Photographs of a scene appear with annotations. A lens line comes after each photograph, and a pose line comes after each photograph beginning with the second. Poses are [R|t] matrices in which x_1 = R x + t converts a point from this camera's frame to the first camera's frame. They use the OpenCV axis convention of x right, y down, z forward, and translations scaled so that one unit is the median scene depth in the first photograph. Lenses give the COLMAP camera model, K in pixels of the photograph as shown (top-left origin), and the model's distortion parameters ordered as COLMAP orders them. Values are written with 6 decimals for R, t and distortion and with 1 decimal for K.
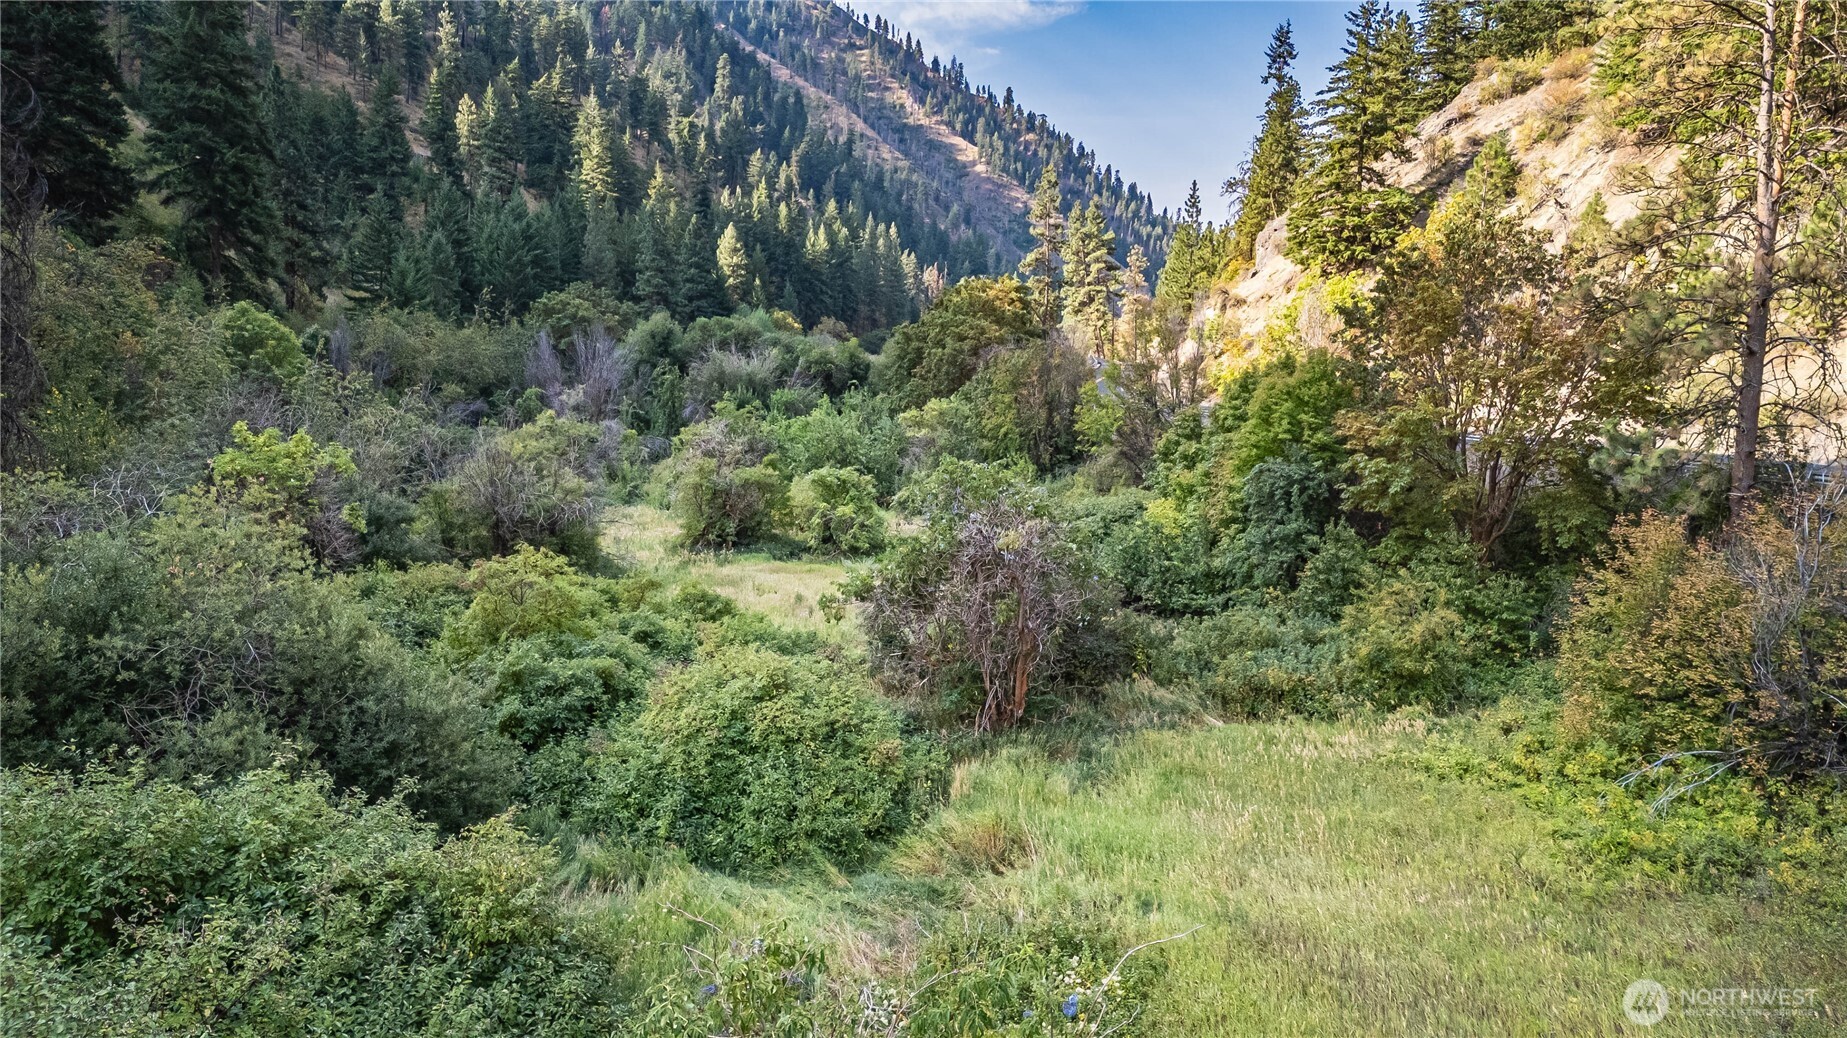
lens RADIAL K [[1355.8, 0, 920.4], [0, 1355.8, 517.4], [0, 0, 1]] dist [0.080783, -0.062409]
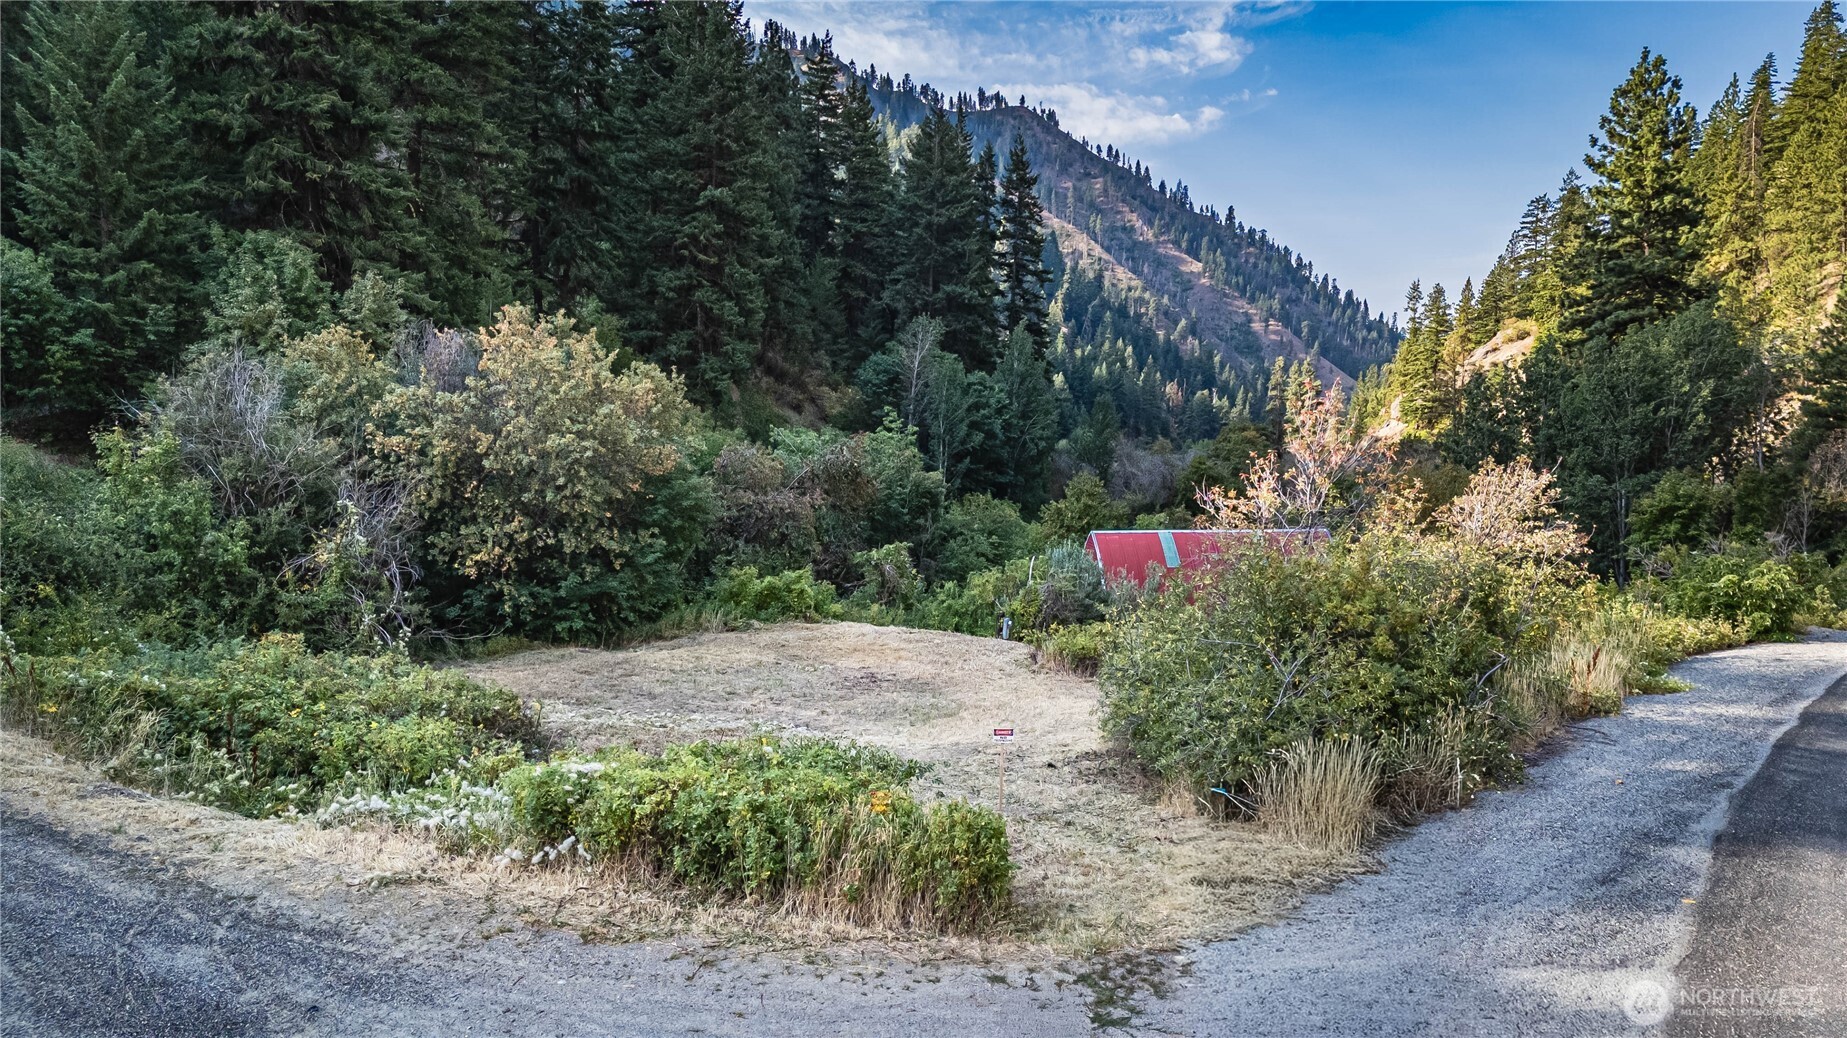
lens RADIAL K [[1355.8, 0, 912.1], [0, 1355.8, 512.1], [0, 0, 1]] dist [0.080783, -0.062409]
pose [[0.987373, 0.010183, -0.158083, -0.135423], [-0.021232, 0.997435, -0.068360, 0.108712], [0.156982, 0.070853, 0.985057, -1.160142]]
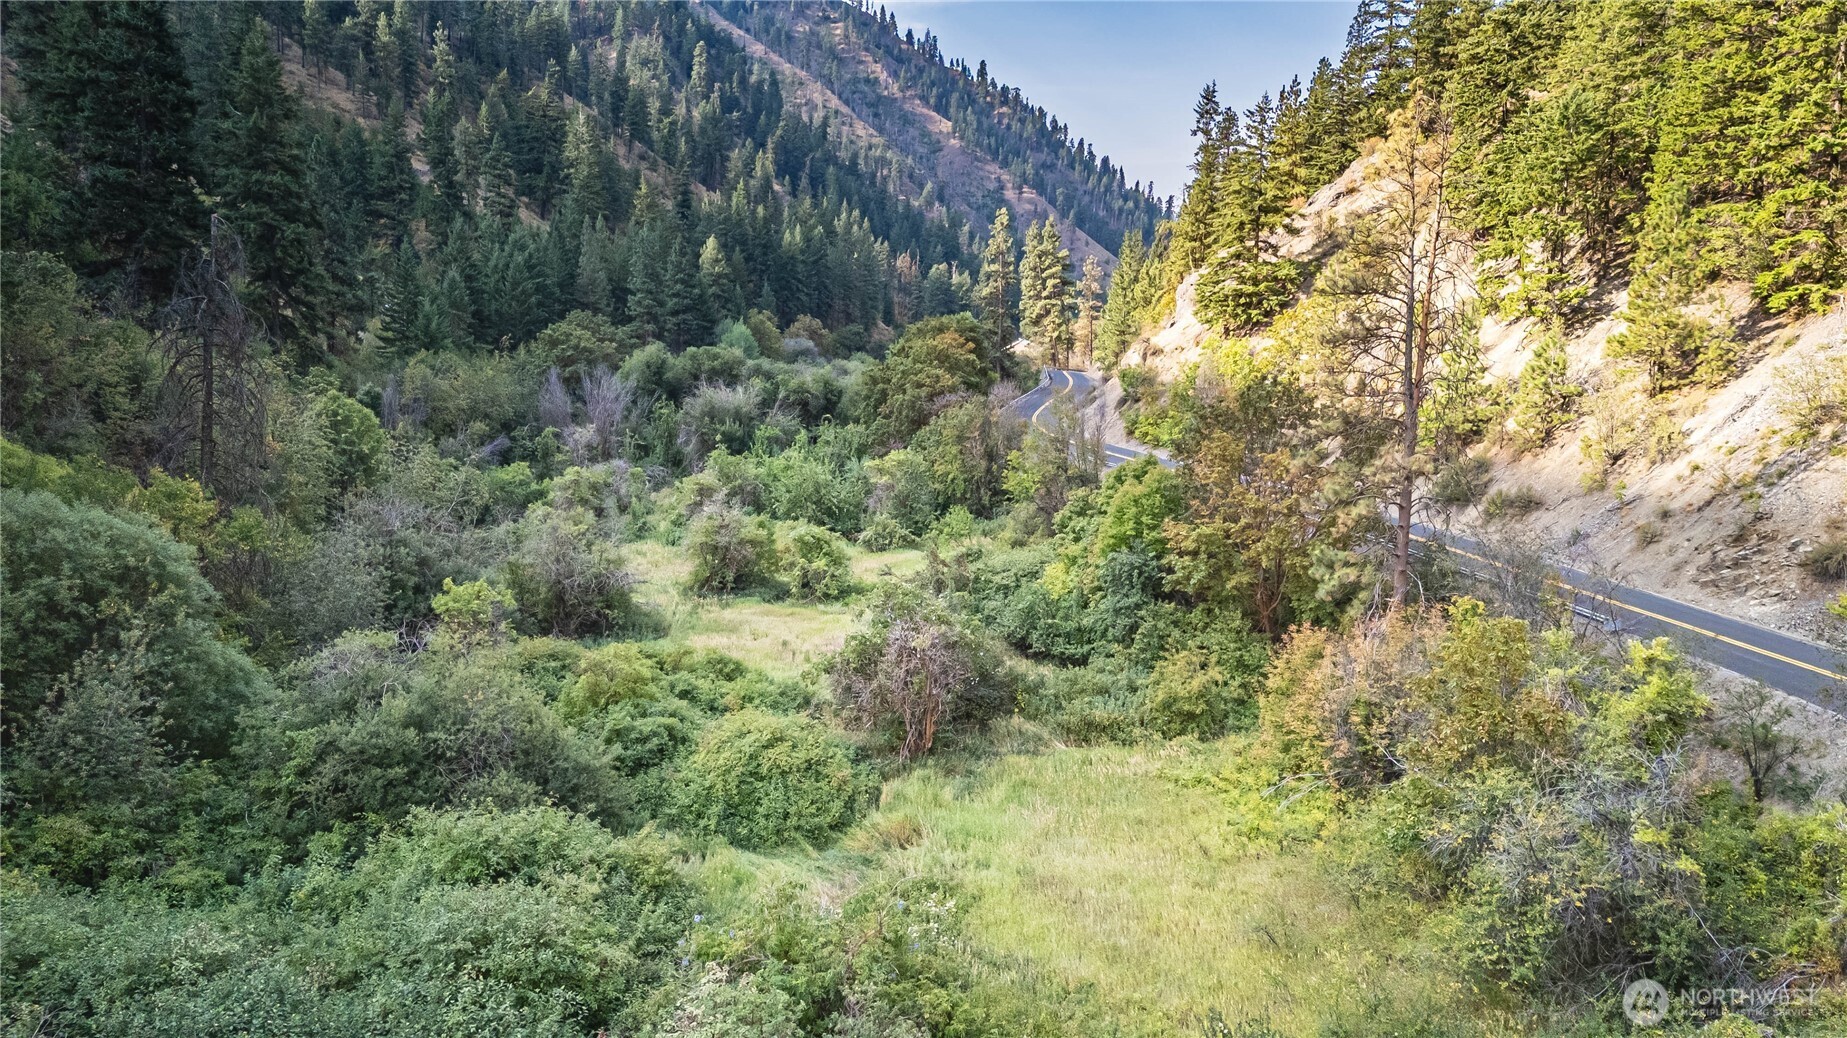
lens RADIAL K [[1355.8, 0, 918.9], [0, 1355.8, 517.7], [0, 0, 1]] dist [0.080783, -0.062409]
pose [[0.999872, -0.003950, 0.015484, 0.011381], [0.003554, 0.999669, 0.025495, -0.047514], [-0.015579, -0.025437, 0.999555, -0.167858]]
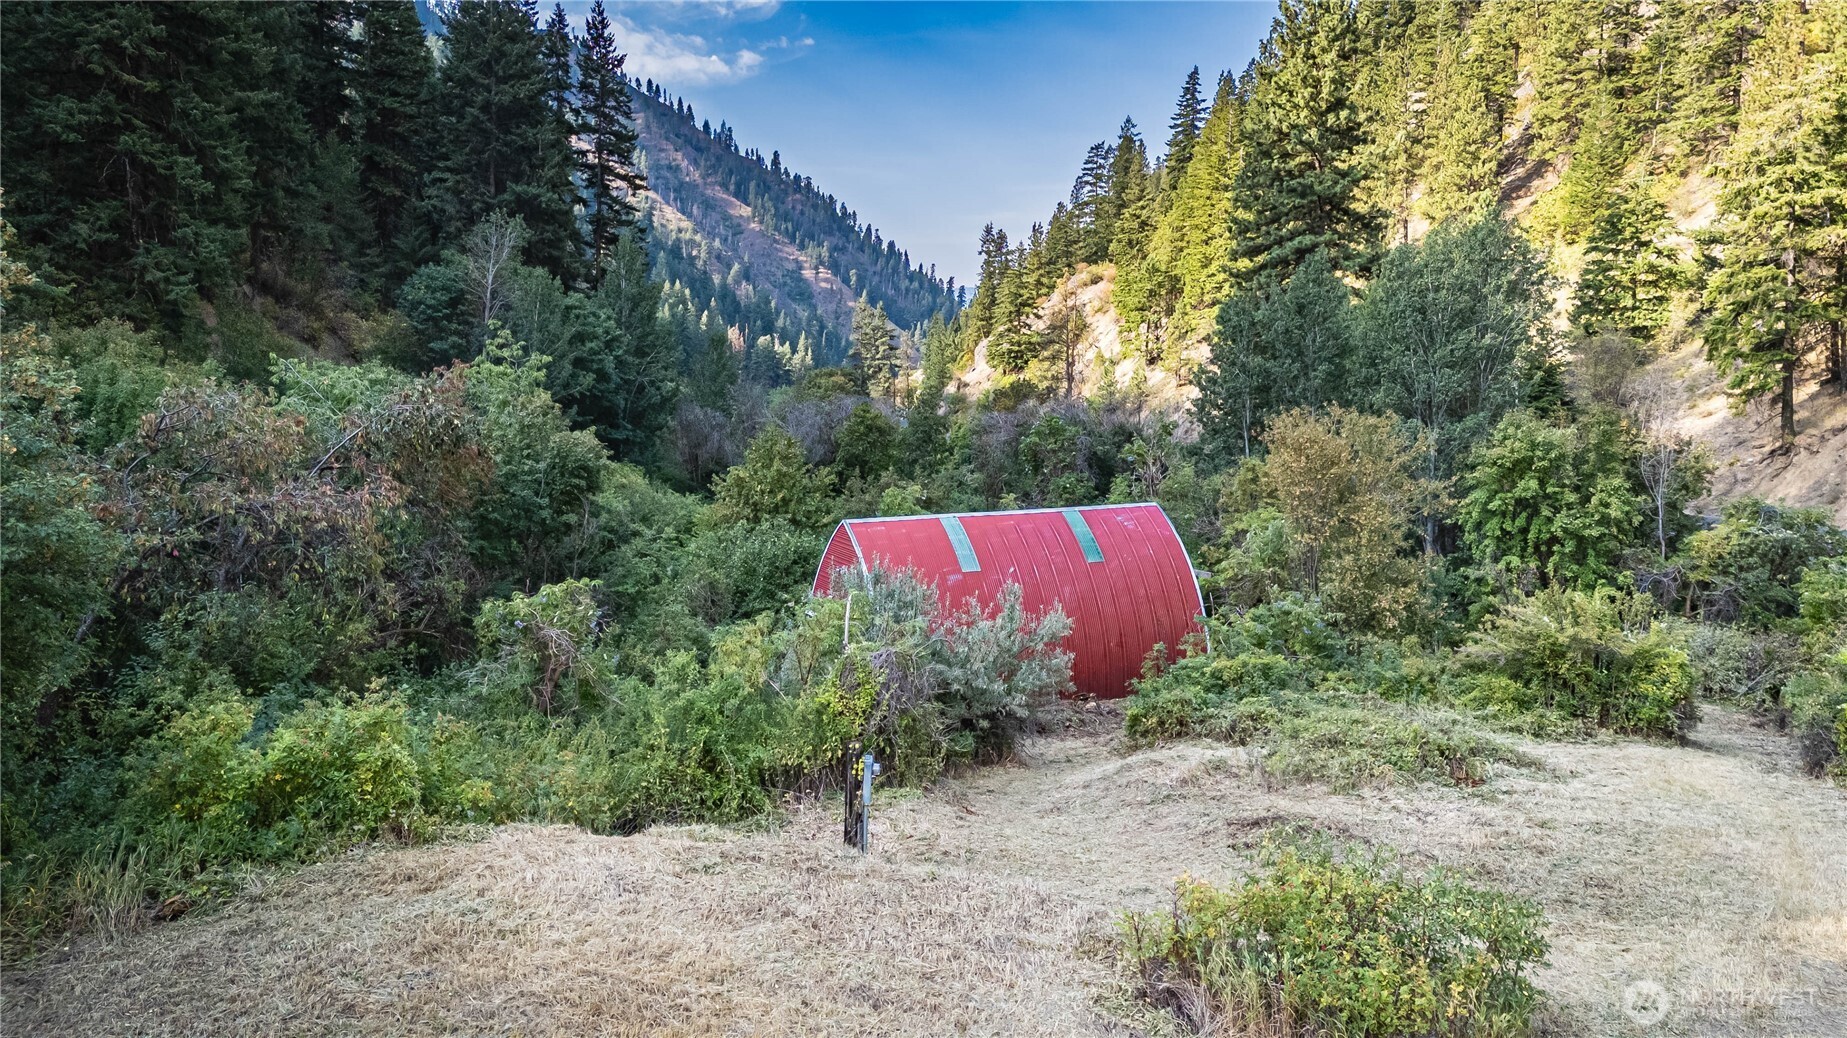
lens RADIAL K [[1355.8, 0, 930.4], [0, 1355.8, 517.8], [0, 0, 1]] dist [0.080783, -0.062409]
pose [[0.983526, -0.023611, 0.179217, -0.185543], [0.028494, 0.999288, -0.024723, 0.088182], [-0.178505, 0.029422, 0.983499, -0.975819]]
